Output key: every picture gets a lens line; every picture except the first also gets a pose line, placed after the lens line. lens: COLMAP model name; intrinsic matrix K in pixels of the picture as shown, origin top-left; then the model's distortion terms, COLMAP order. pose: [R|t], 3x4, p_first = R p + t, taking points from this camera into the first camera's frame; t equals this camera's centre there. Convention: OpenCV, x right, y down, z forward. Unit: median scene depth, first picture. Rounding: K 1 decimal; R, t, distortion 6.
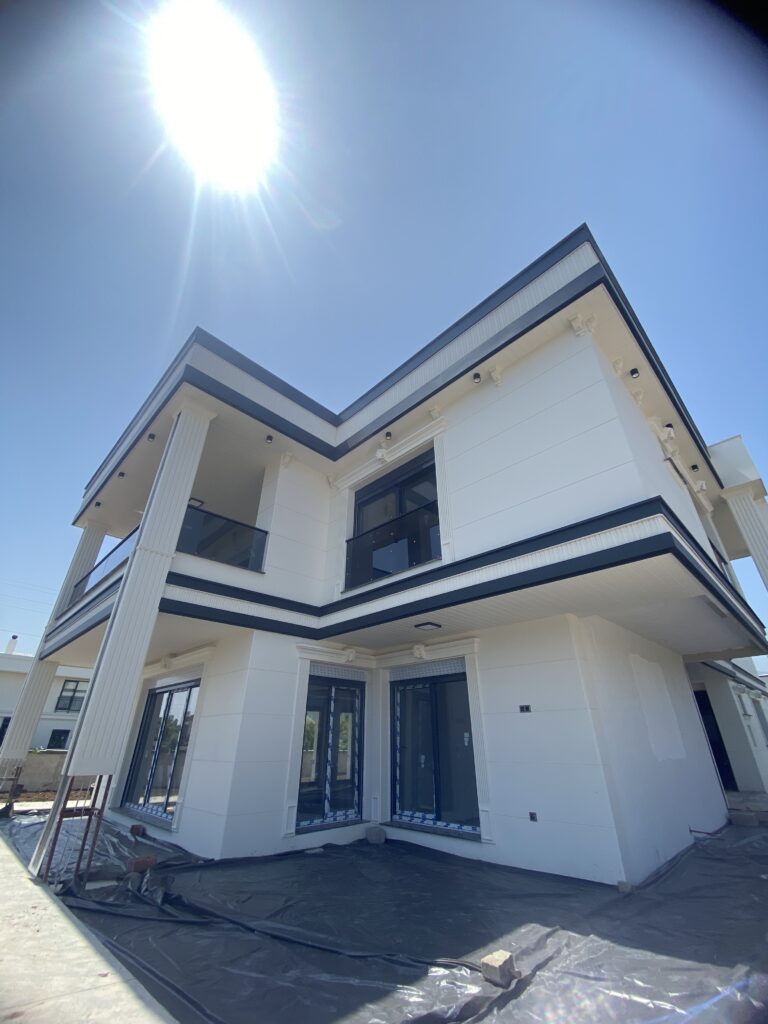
lens RADIAL K [[403.4, 0, 381.2], [0, 403.4, 509.6], [0, 0, 1]] dist [-0.000102, 0.000040]
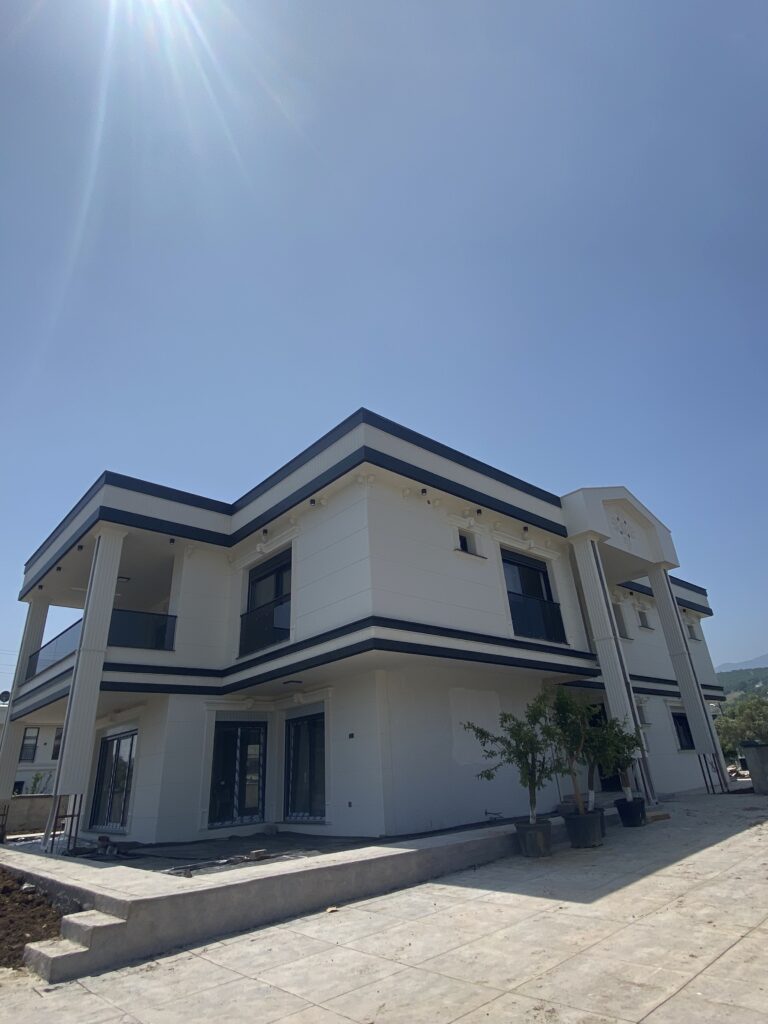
lens RADIAL K [[547.5, 0, 381.0], [0, 547.5, 506.0], [0, 0, 1]] dist [0.012094, -0.002546]
pose [[0.996544, -0.077946, -0.028721, 0.467442], [0.079800, 0.994327, 0.070332, -0.381600], [0.023076, -0.072381, 0.997110, -0.746439]]
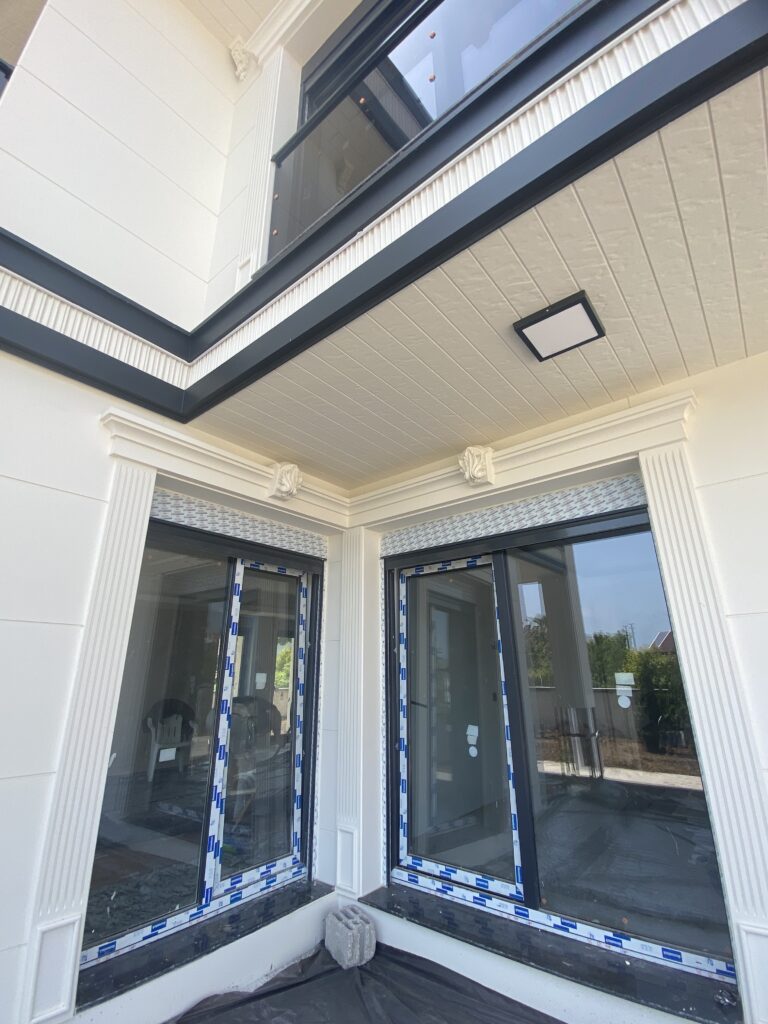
lens RADIAL K [[467.8, 0, 384.5], [0, 467.8, 512.9], [0, 0, 1]] dist [0.019873, -0.000683]
pose [[0.993383, 0.025496, 0.111985, -0.036189], [-0.047653, 0.978657, 0.199899, 0.315365], [-0.104498, -0.203913, 0.973396, 0.597714]]
